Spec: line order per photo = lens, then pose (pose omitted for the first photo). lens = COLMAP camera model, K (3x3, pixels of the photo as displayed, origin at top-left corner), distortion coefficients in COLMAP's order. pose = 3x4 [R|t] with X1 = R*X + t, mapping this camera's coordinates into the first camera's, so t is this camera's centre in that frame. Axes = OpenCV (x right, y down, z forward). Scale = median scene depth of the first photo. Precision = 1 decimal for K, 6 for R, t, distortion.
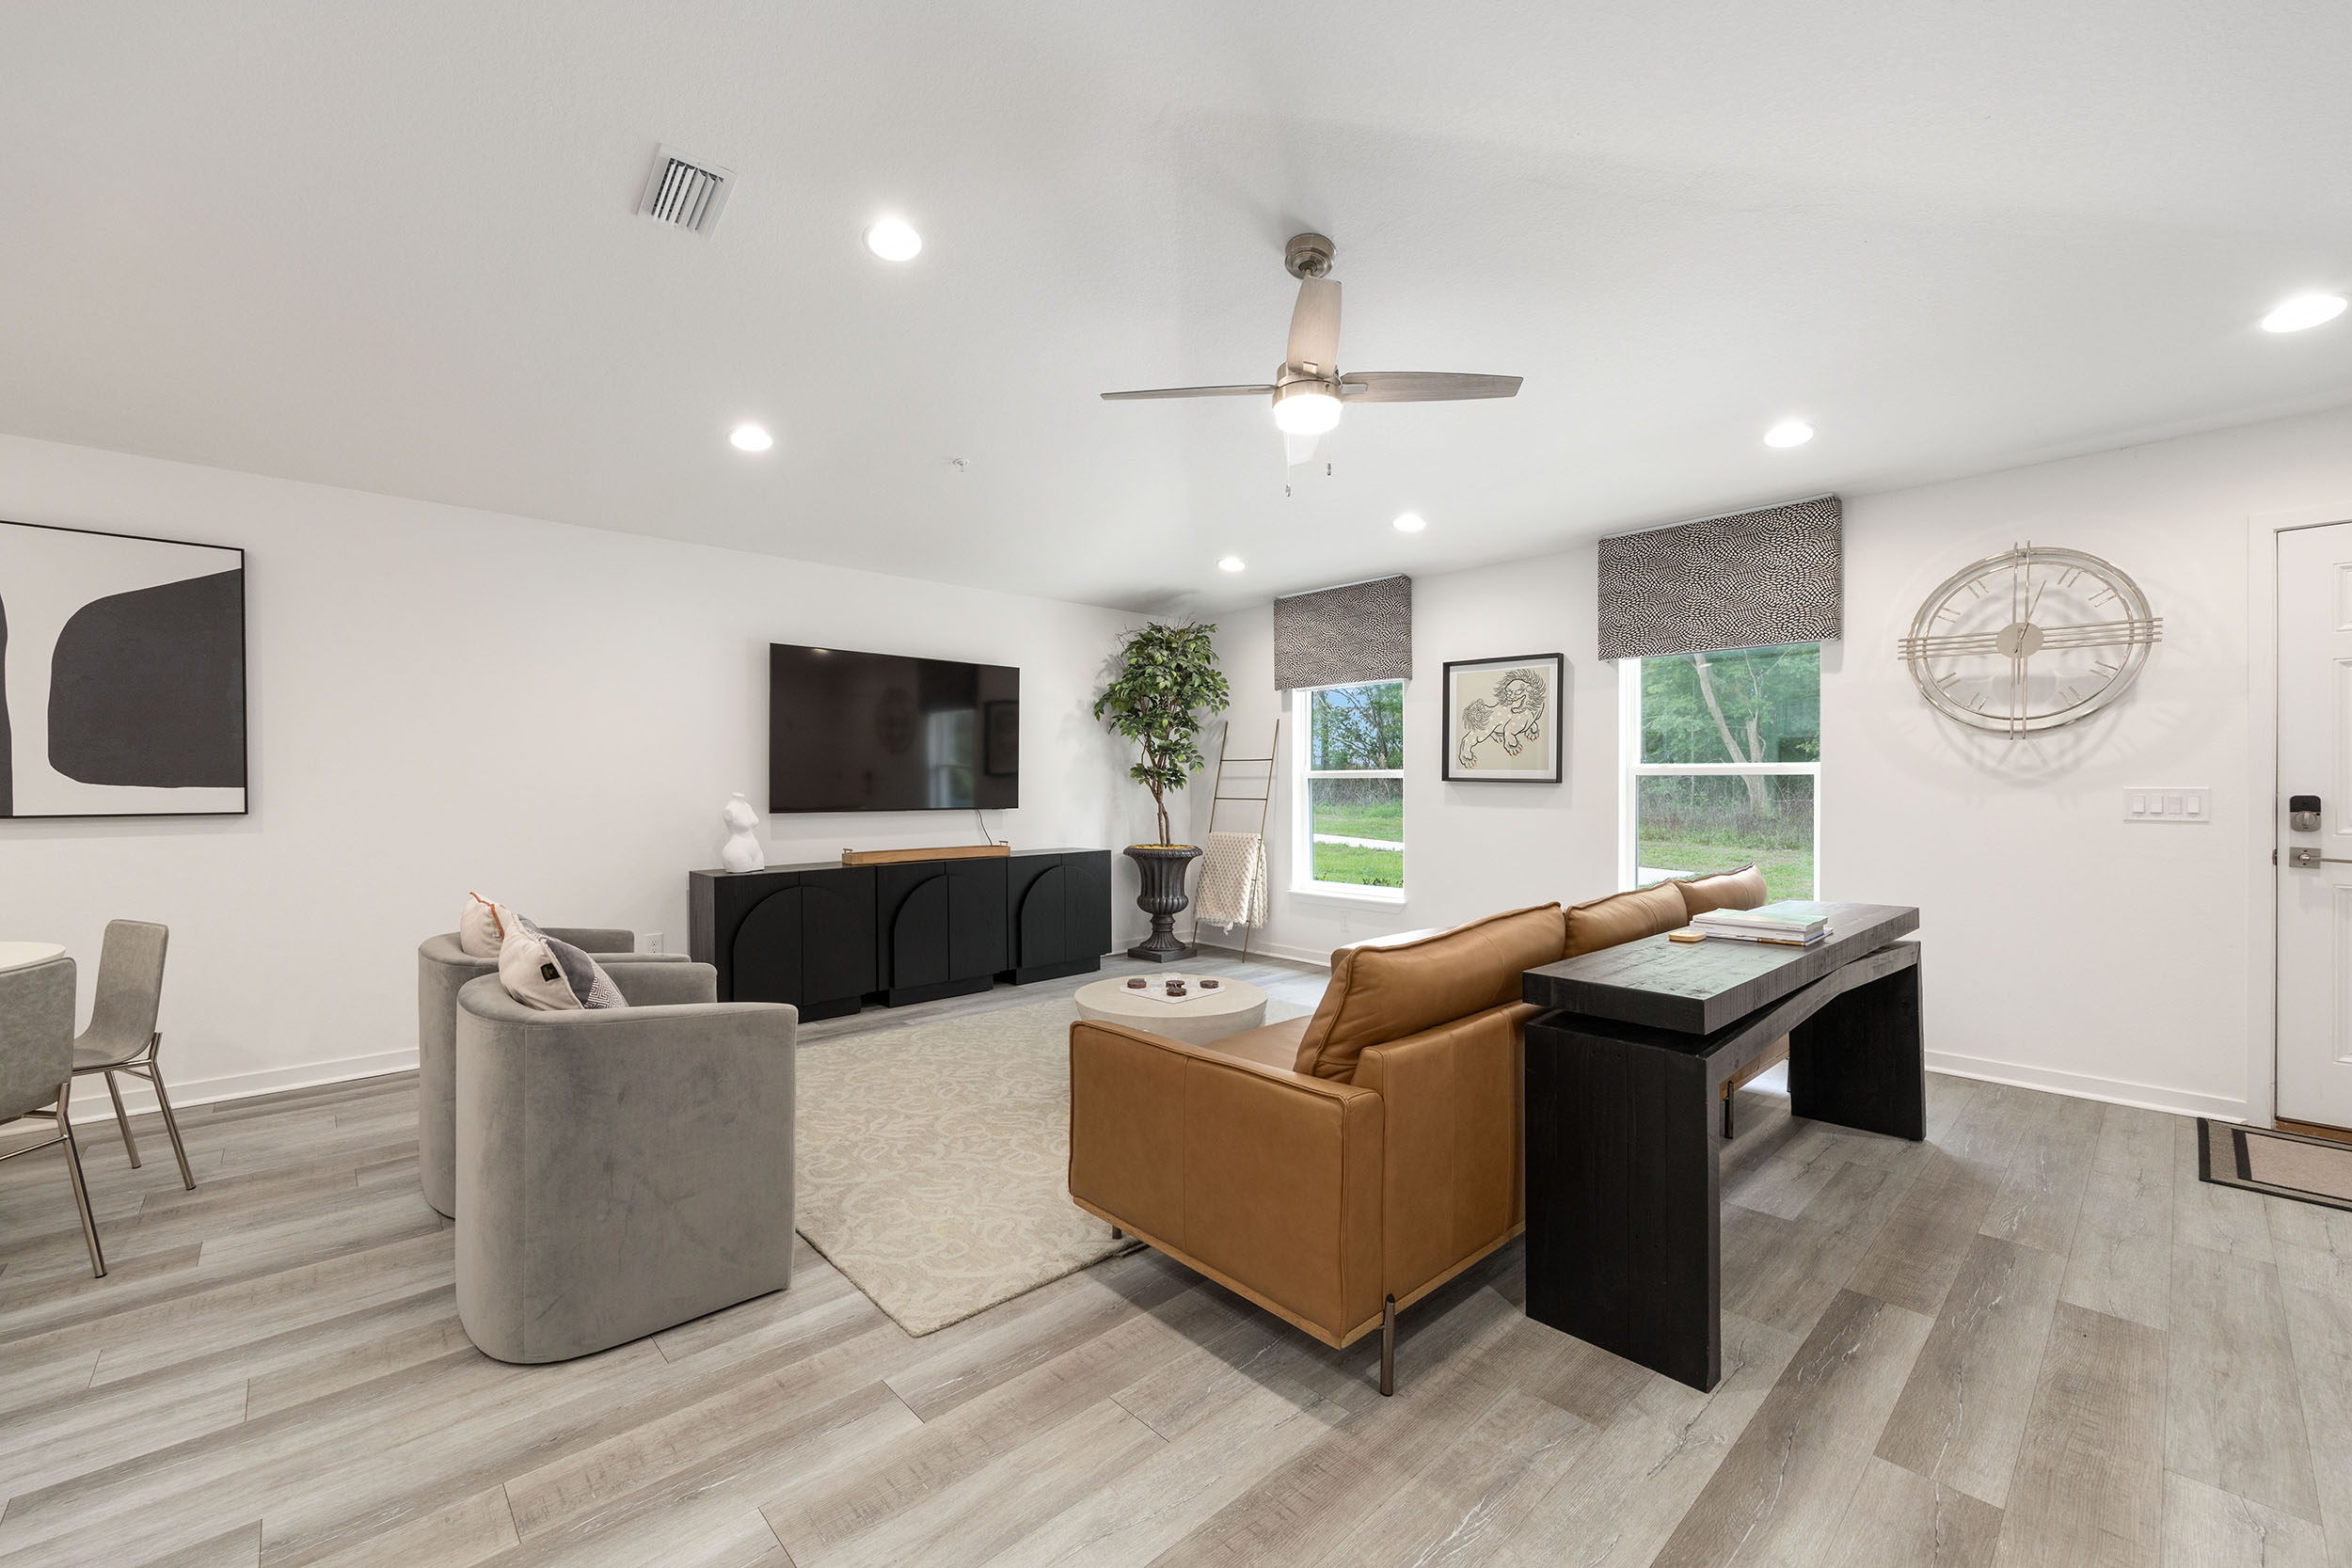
lens RADIAL K [[946.5, 0, 1177.6], [0, 946.5, 790.3], [0, 0, 1]] dist [-0.005030, 0.002137]
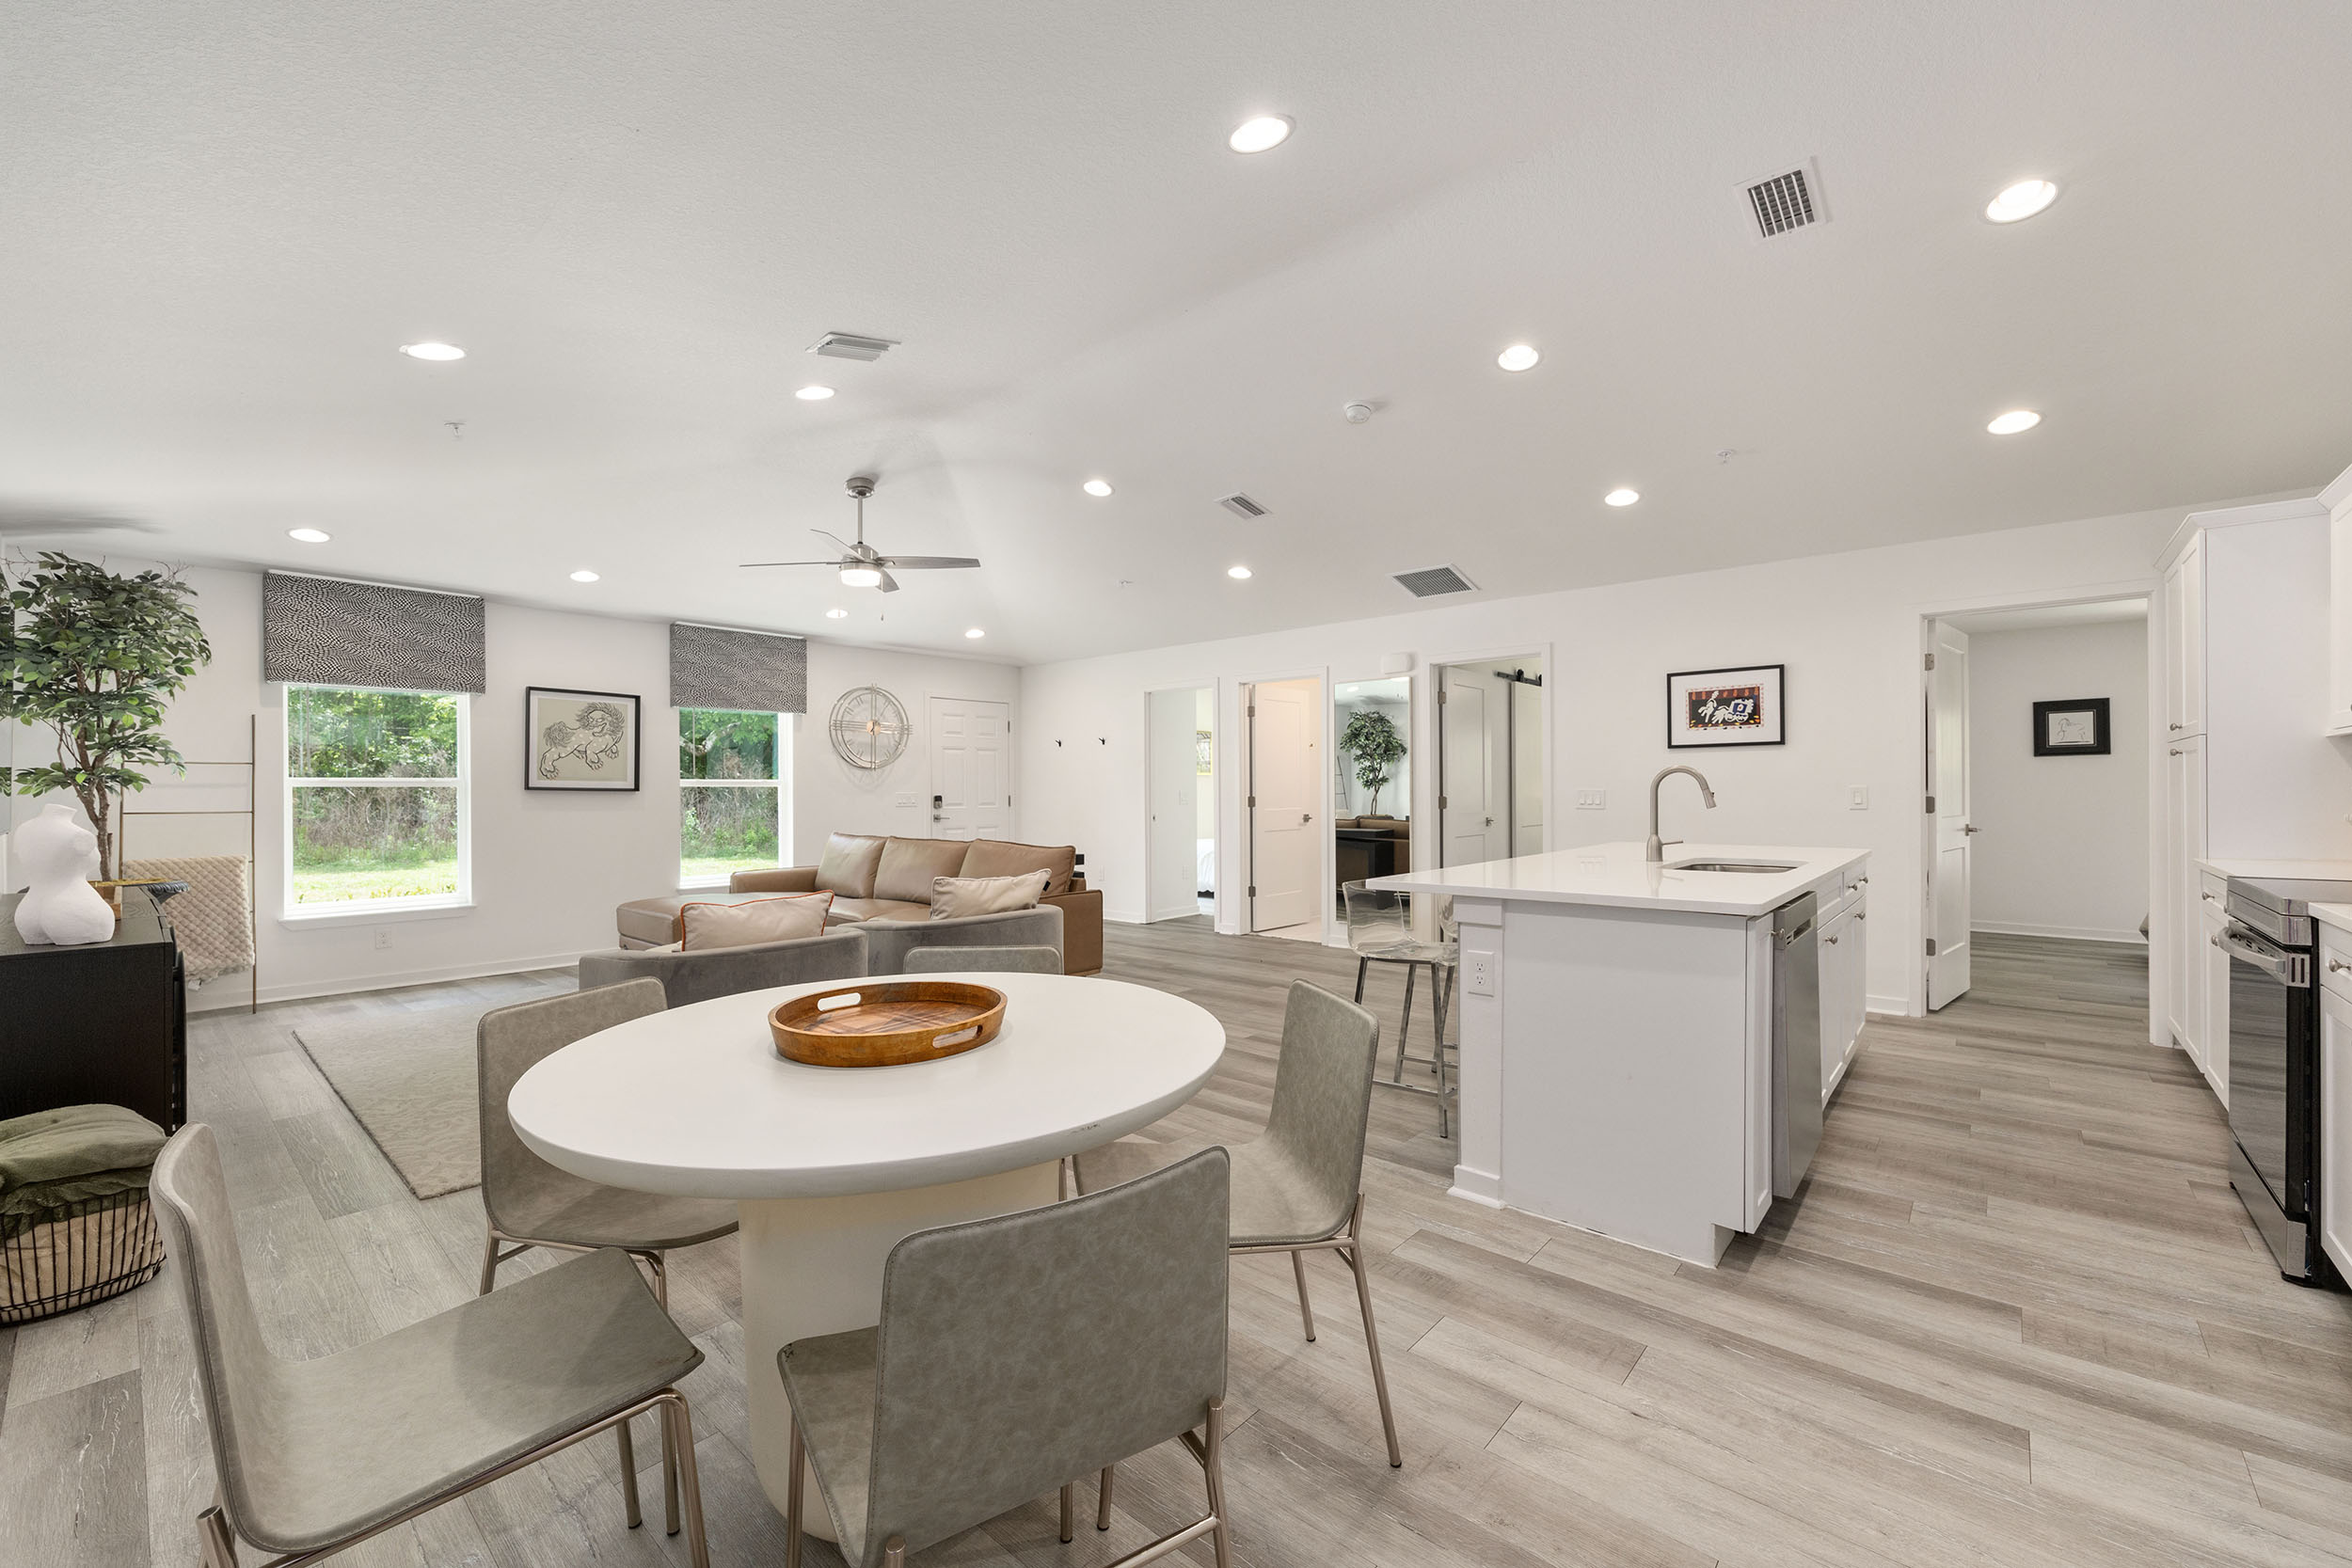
lens RADIAL K [[946.5, 0, 1174.8], [0, 946.5, 791.7], [0, 0, 1]] dist [-0.005030, 0.002137]
pose [[-0.098571, 0.003515, 0.995124, -1.409596], [0.012984, 0.999913, -0.002246, 0.008170], [-0.995045, 0.012700, -0.098608, 0.510186]]
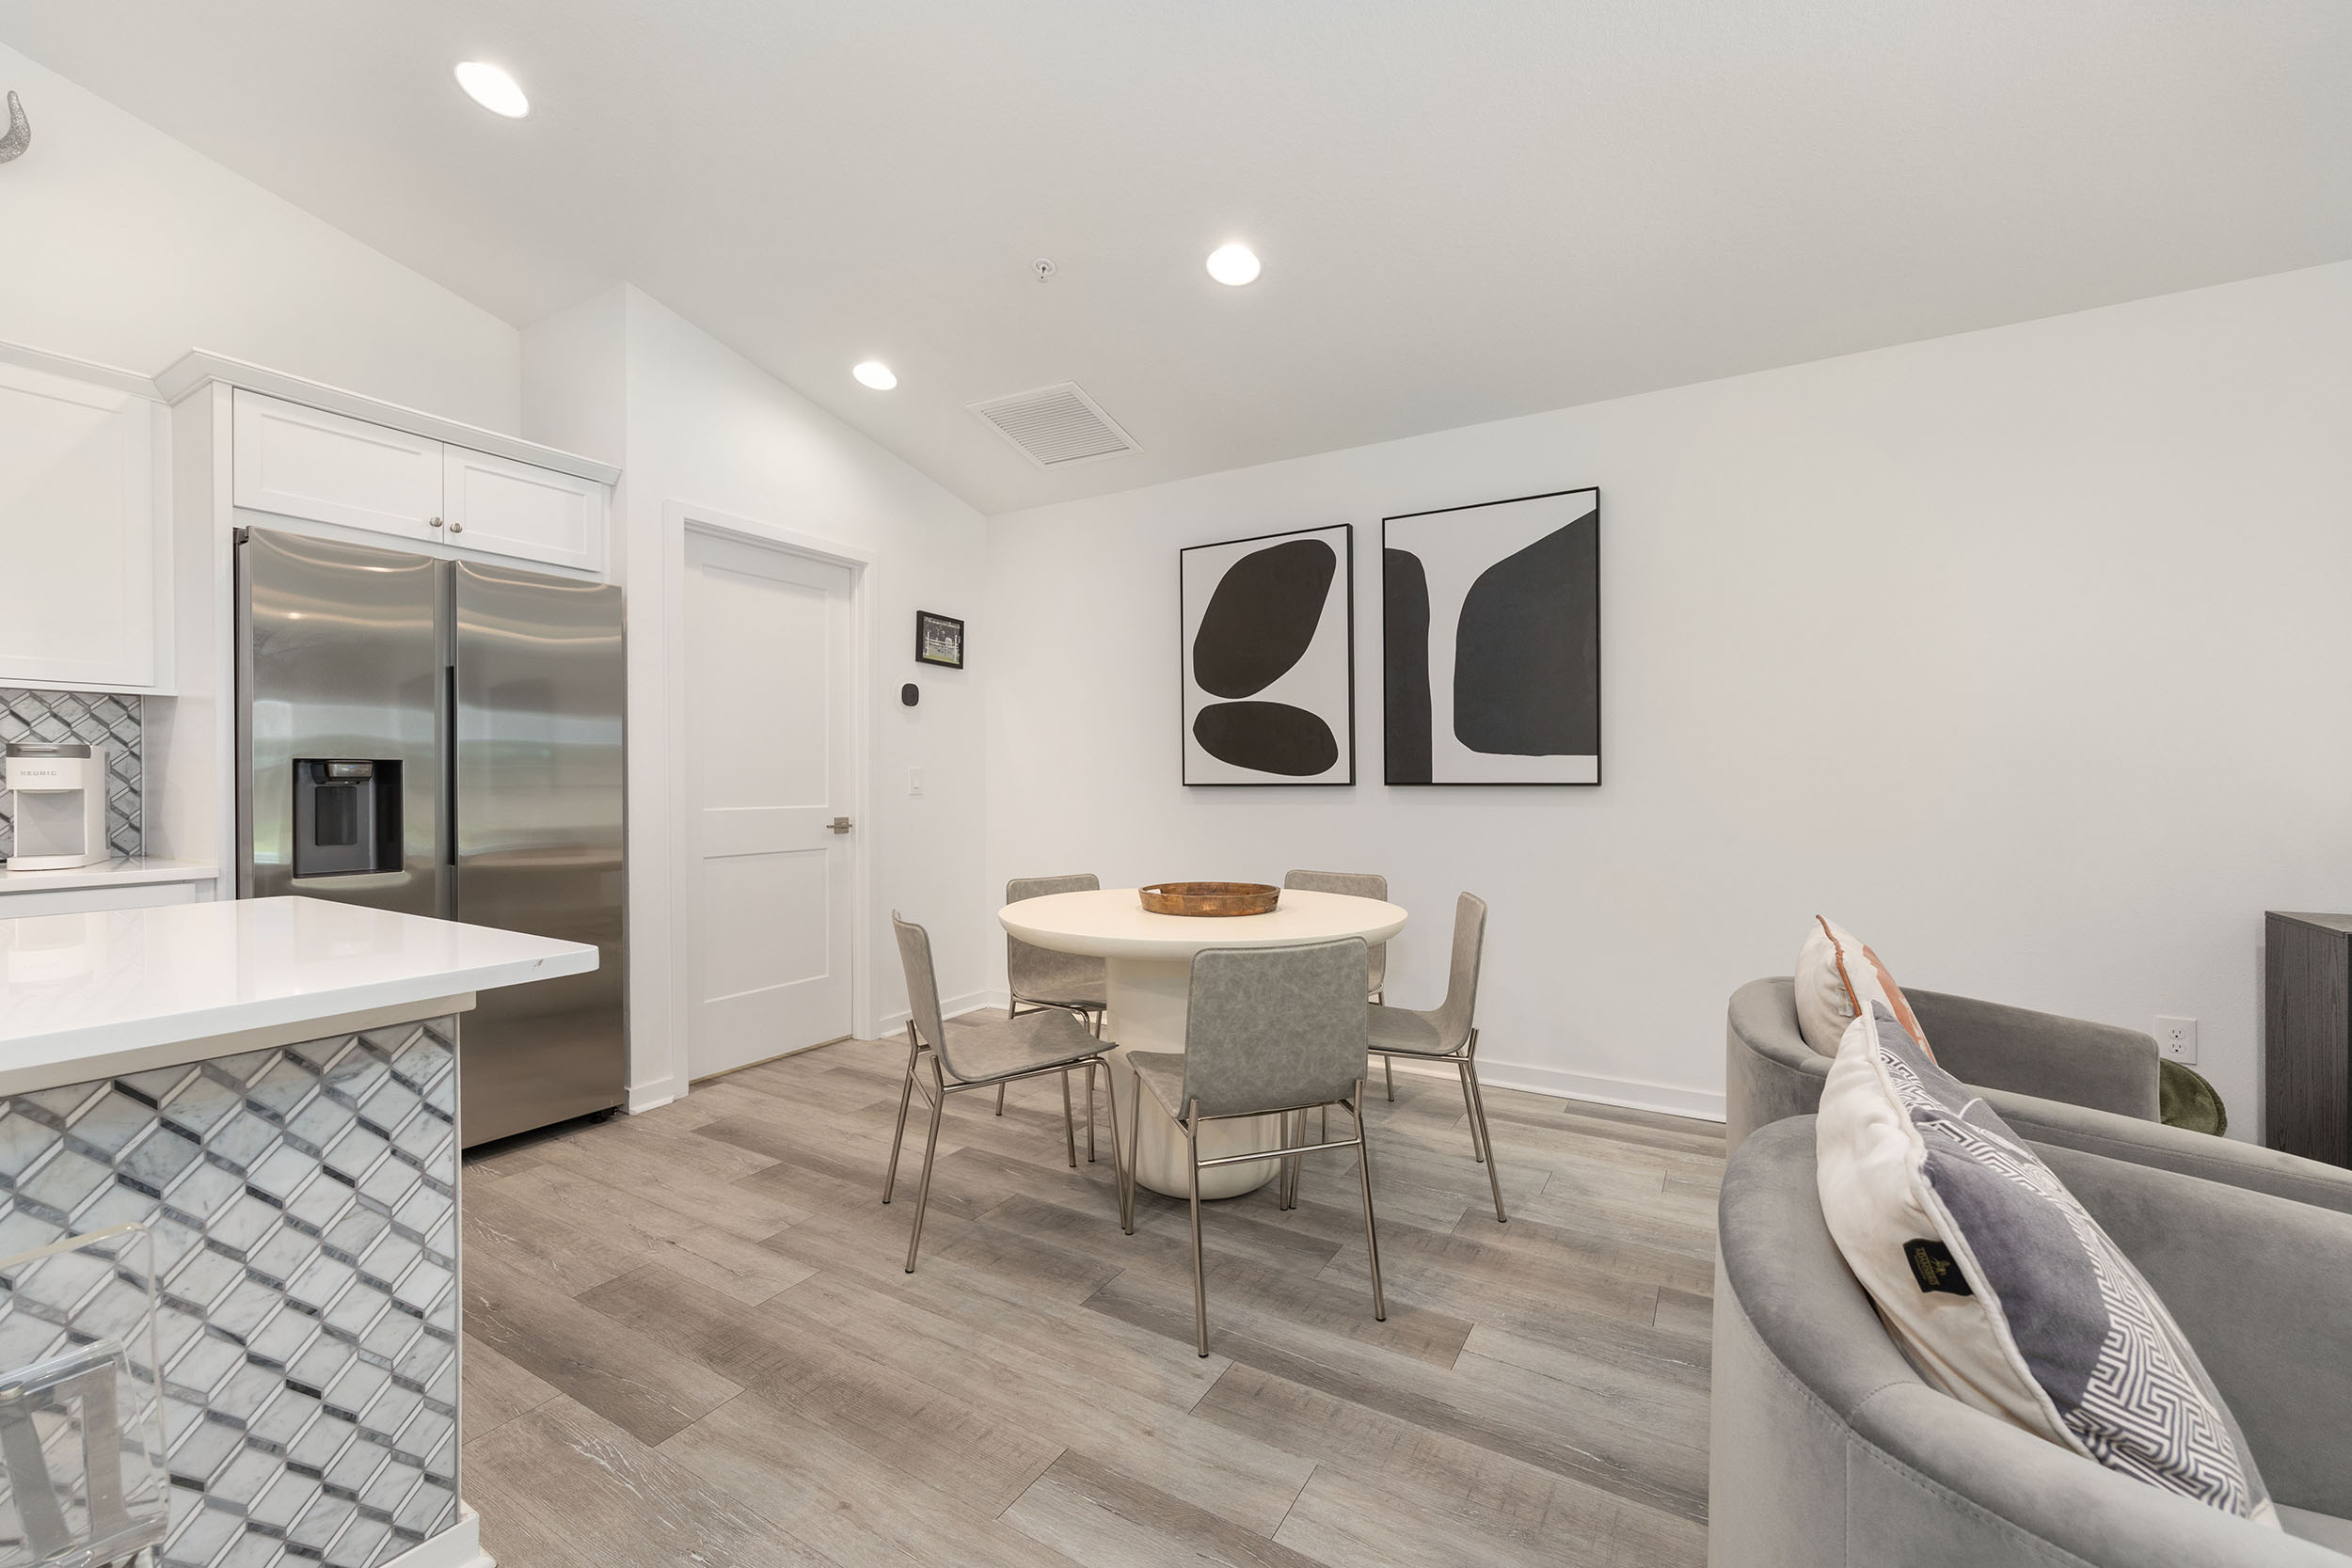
lens RADIAL K [[946.5, 0, 1181.6], [0, 946.5, 780.0], [0, 0, 1]] dist [-0.005030, 0.002137]
pose [[0.280110, 0.004117, -0.959959, -0.243801], [-0.005323, 0.999982, 0.002736, 0.020495], [0.959953, 0.004344, 0.280127, 0.375873]]
